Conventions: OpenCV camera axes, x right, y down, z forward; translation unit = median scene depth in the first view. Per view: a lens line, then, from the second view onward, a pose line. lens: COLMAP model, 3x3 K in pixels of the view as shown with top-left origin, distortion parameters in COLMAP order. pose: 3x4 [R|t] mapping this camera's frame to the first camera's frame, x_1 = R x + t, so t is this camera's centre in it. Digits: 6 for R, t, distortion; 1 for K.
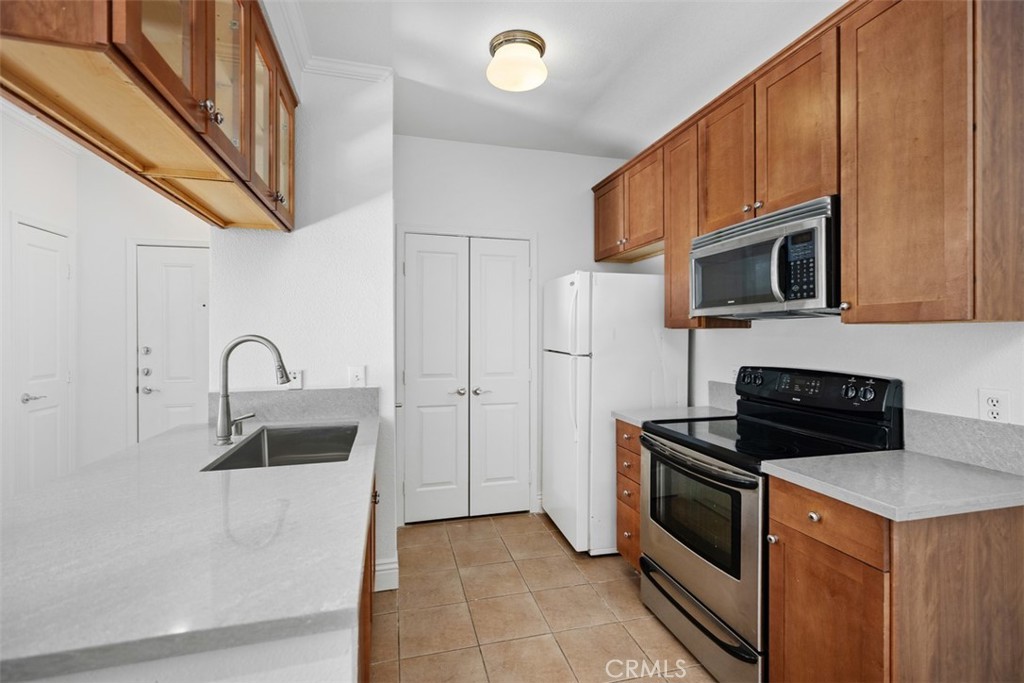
lens RADIAL K [[457.1, 0, 511.3], [0, 457.1, 334.1], [0, 0, 1]] dist [0.000406, -0.000050]
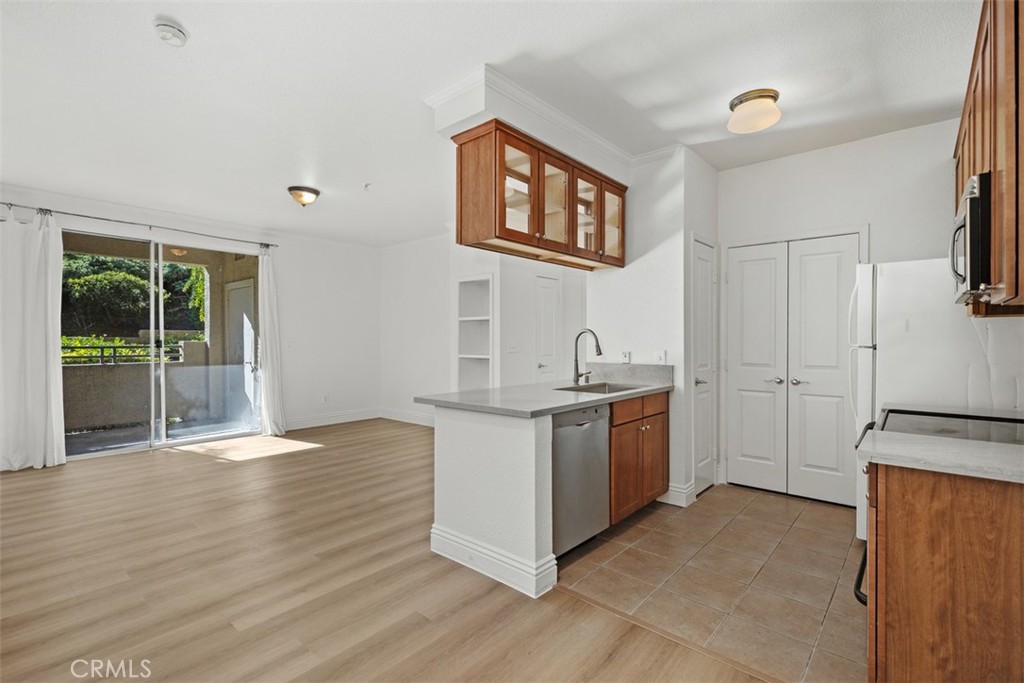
lens RADIAL K [[466.8, 0, 514.9], [0, 466.8, 341.4], [0, 0, 1]] dist [0.003913, 0.000332]
pose [[0.562808, 0.004147, -0.826577, 0.770937], [-0.000232, 0.999988, 0.004859, 0.038208], [0.826588, -0.002543, 0.562802, -0.300822]]
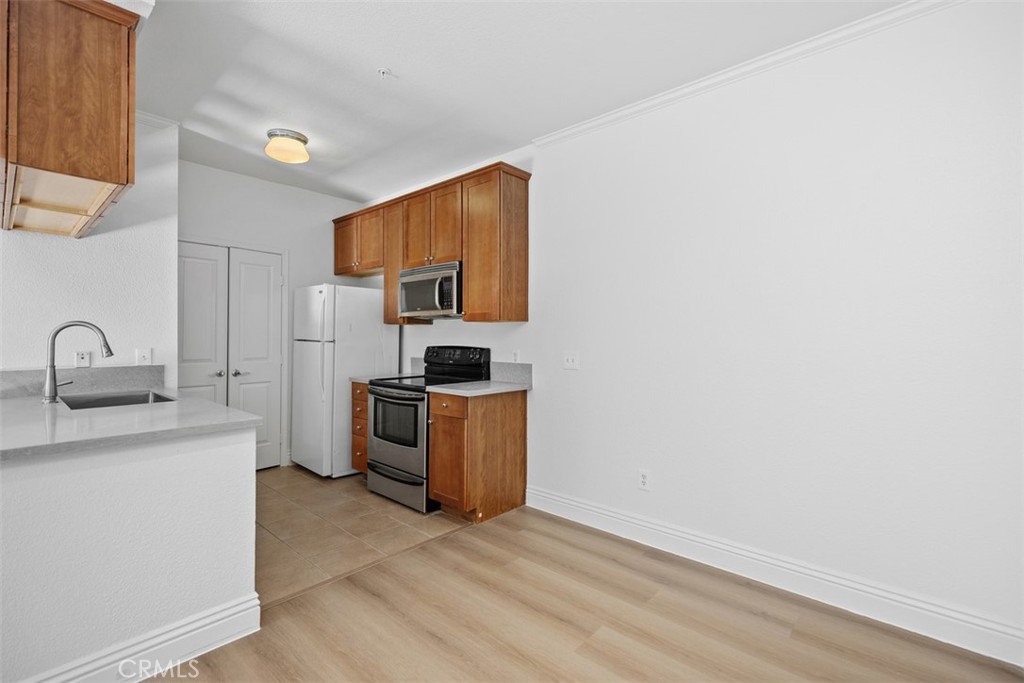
lens RADIAL K [[460.3, 0, 511.0], [0, 460.3, 334.1], [0, 0, 1]] dist [0.002541, 0.000274]
pose [[0.838401, 0.006589, 0.545014, -0.209532], [-0.004624, 0.999977, -0.004976, 0.036483], [-0.545034, 0.001652, 0.838412, -0.739030]]
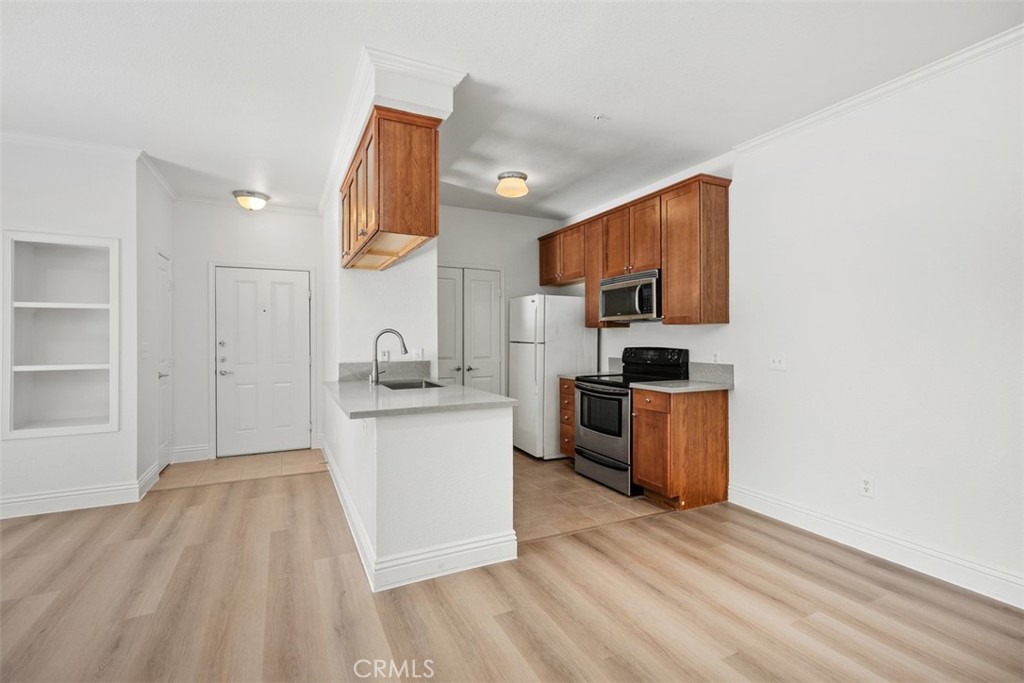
lens RADIAL K [[462.0, 0, 510.2], [0, 462.0, 337.0], [0, 0, 1]] dist [0.003802, 0.000090]
pose [[0.980428, -0.000876, 0.196877, -0.393892], [0.001346, 0.999997, -0.002253, 0.035754], [-0.196874, 0.002474, 0.980426, -0.910708]]
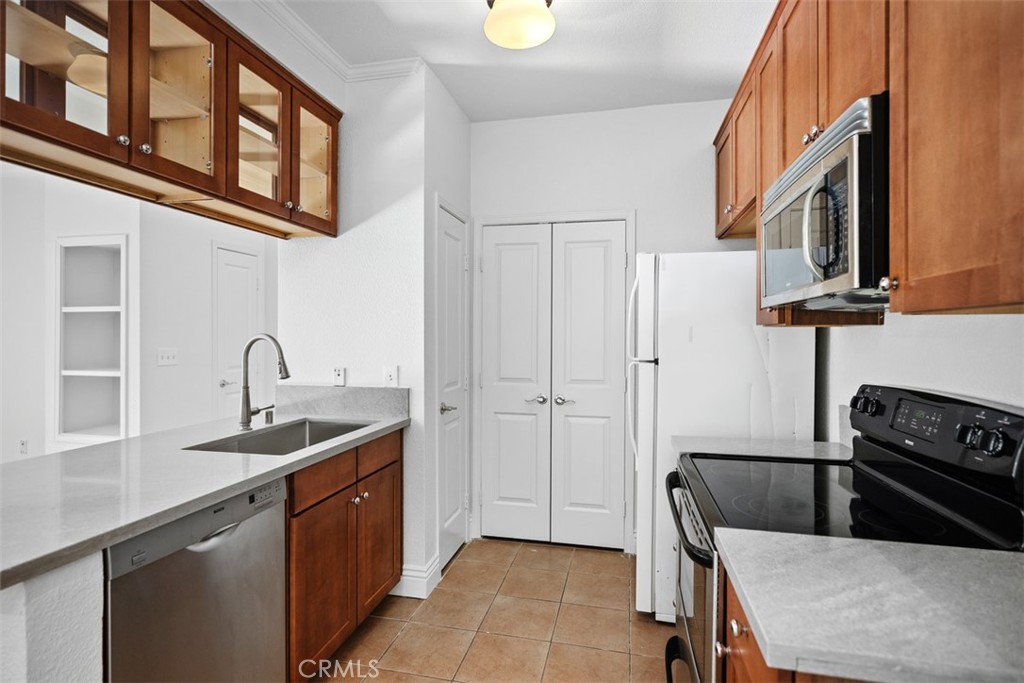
lens RADIAL K [[506.5, 0, 506.7], [0, 506.5, 336.5], [0, 0, 1]] dist [-0.000784, -0.000133]
pose [[0.882682, 0.003493, -0.469957, 0.471723], [-0.003045, 0.999994, 0.001713, 0.004034], [0.469960, -0.000081, 0.882687, 0.167203]]
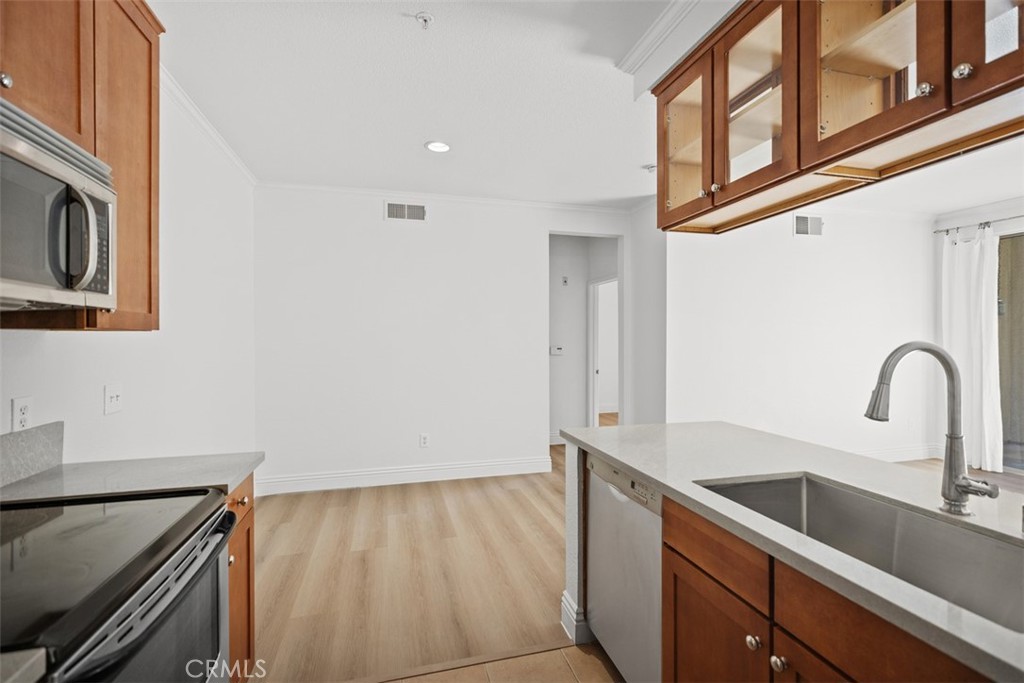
lens RADIAL K [[461.5, 0, 512.0], [0, 461.5, 341.5], [0, 0, 1]] dist [0.002993, 0.000261]
pose [[-0.999998, 0.001950, -0.000997, -0.003440], [0.001948, 0.999996, 0.002249, -0.000634], [0.001001, 0.002247, -0.999997, 1.436249]]
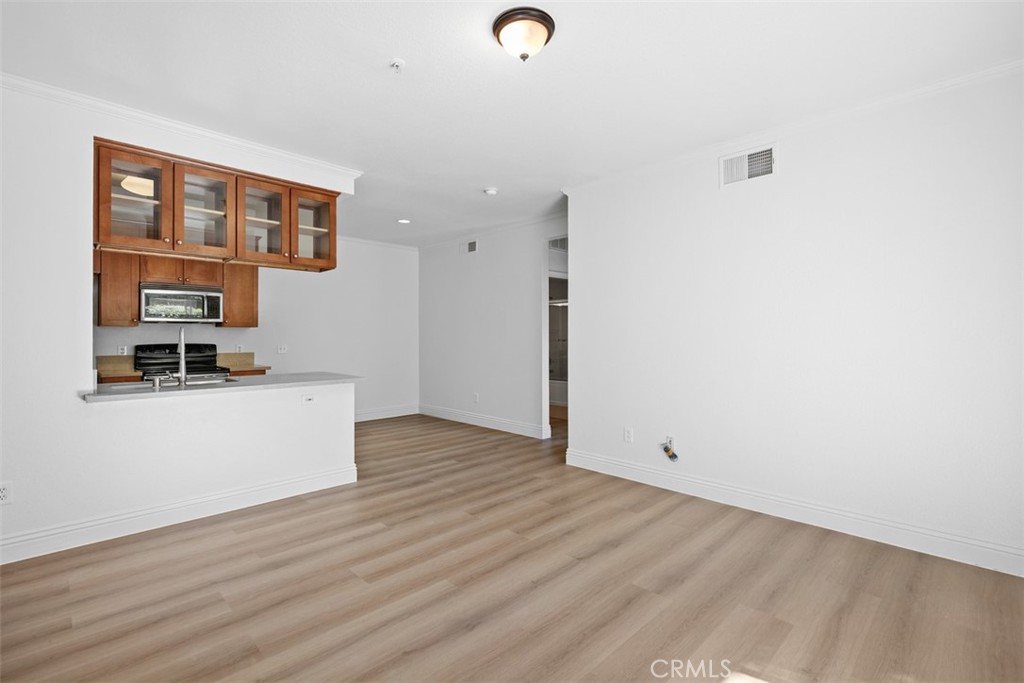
lens RADIAL K [[465.6, 0, 509.6], [0, 465.6, 332.4], [0, 0, 1]] dist [0.002422, 0.000278]
pose [[-0.489543, 0.007092, 0.871950, -2.555980], [0.000135, 0.999968, -0.008057, 0.035414], [-0.871979, -0.003827, -0.489528, 0.671002]]
